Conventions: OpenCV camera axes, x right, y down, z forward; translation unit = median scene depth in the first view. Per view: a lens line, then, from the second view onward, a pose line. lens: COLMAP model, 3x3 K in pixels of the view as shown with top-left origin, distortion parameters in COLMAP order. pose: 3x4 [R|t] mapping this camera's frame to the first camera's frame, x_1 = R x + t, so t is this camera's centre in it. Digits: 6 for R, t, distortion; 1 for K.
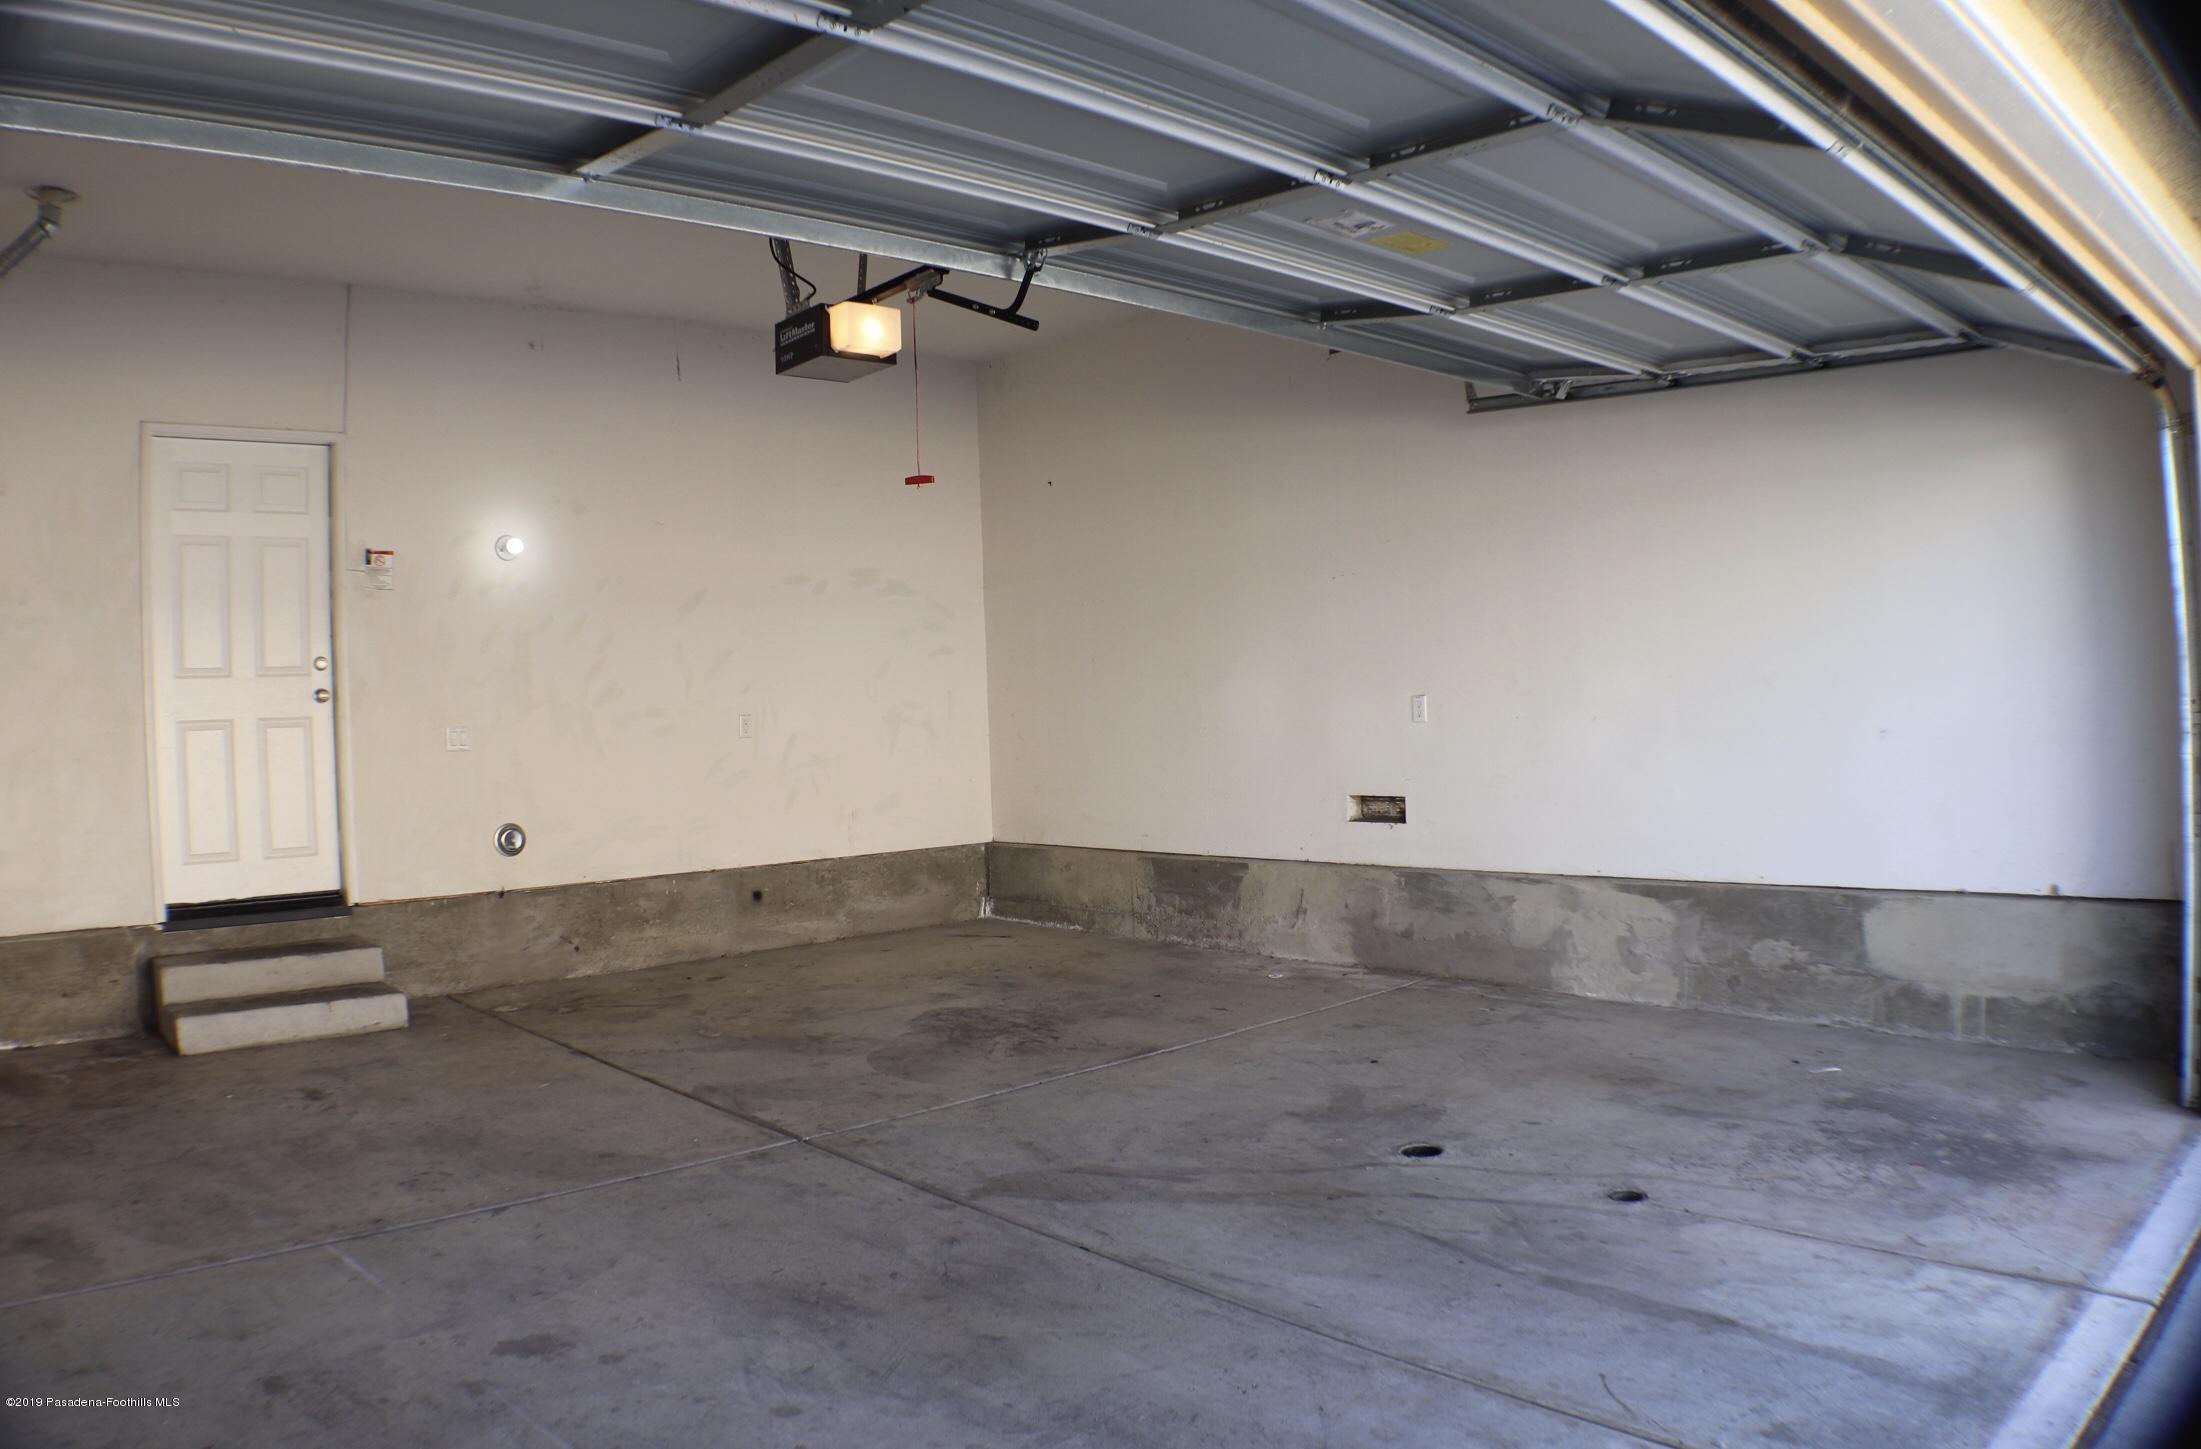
lens RADIAL K [[1575.4, 0, 1098.1], [0, 1575.4, 764.4], [0, 0, 1]] dist [-0.278954, 0.105484]
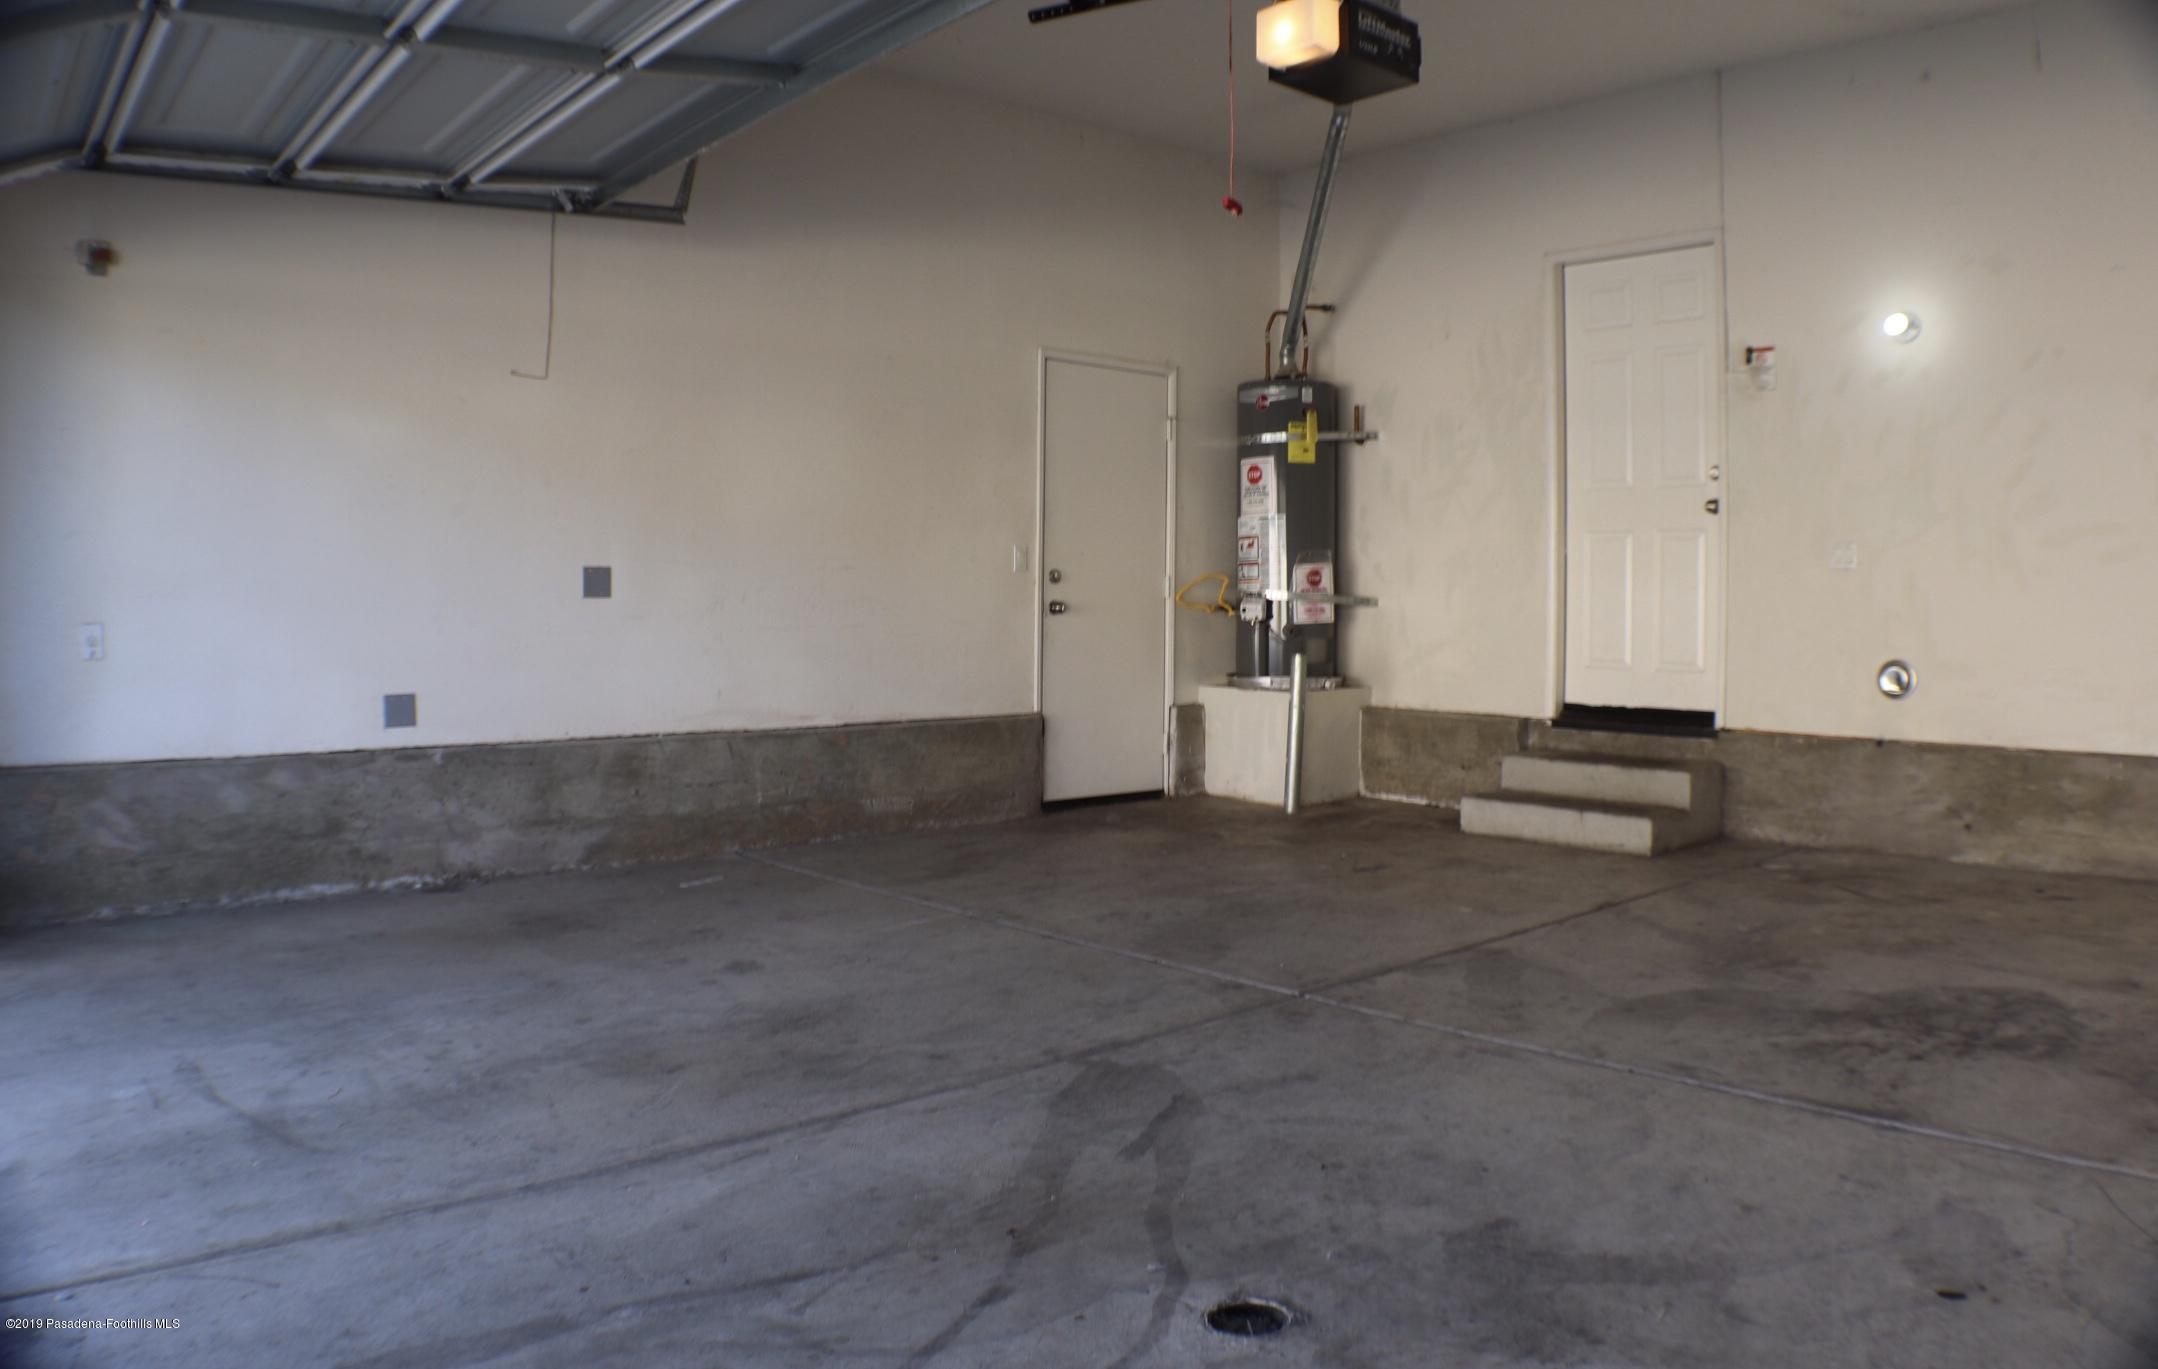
lens RADIAL K [[1553.1, 0, 1079.0], [0, 1553.1, 684.5], [0, 0, 1]] dist [-0.193208, 0.008364]
pose [[-0.065946, 0.083834, -0.994295, 0.513985], [-0.031581, 0.995790, 0.086055, -0.002553], [0.997323, 0.037076, -0.063021, 0.708166]]
